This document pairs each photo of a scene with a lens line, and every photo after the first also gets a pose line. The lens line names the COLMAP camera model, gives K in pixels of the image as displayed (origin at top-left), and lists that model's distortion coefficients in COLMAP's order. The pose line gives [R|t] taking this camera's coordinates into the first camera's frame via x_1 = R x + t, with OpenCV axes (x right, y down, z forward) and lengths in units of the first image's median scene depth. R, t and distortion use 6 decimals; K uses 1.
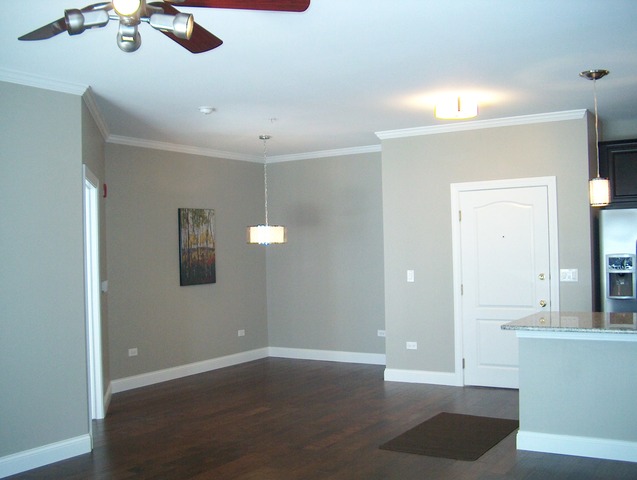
lens RADIAL K [[716.7, 0, 355.8], [0, 716.7, 241.8], [0, 0, 1]] dist [-0.097357, -0.026793]
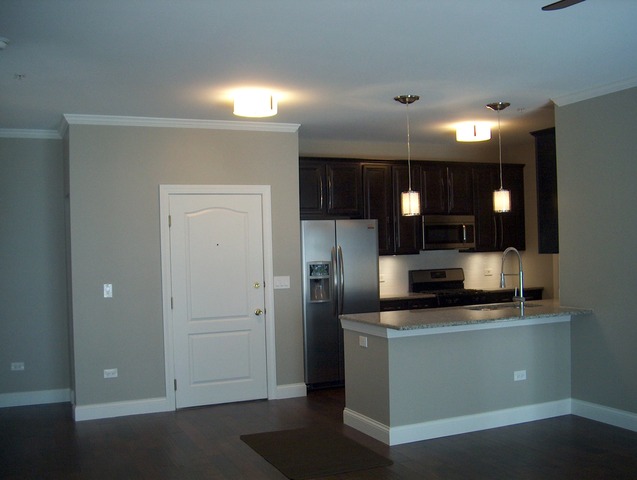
lens RADIAL K [[716.7, 0, 355.8], [0, 716.7, 241.8], [0, 0, 1]] dist [-0.097357, -0.026793]
pose [[0.578647, 0.012031, 0.815490, -0.452519], [0.006854, 0.999784, -0.019613, 0.008759], [-0.815550, 0.016938, 0.578439, 0.292214]]
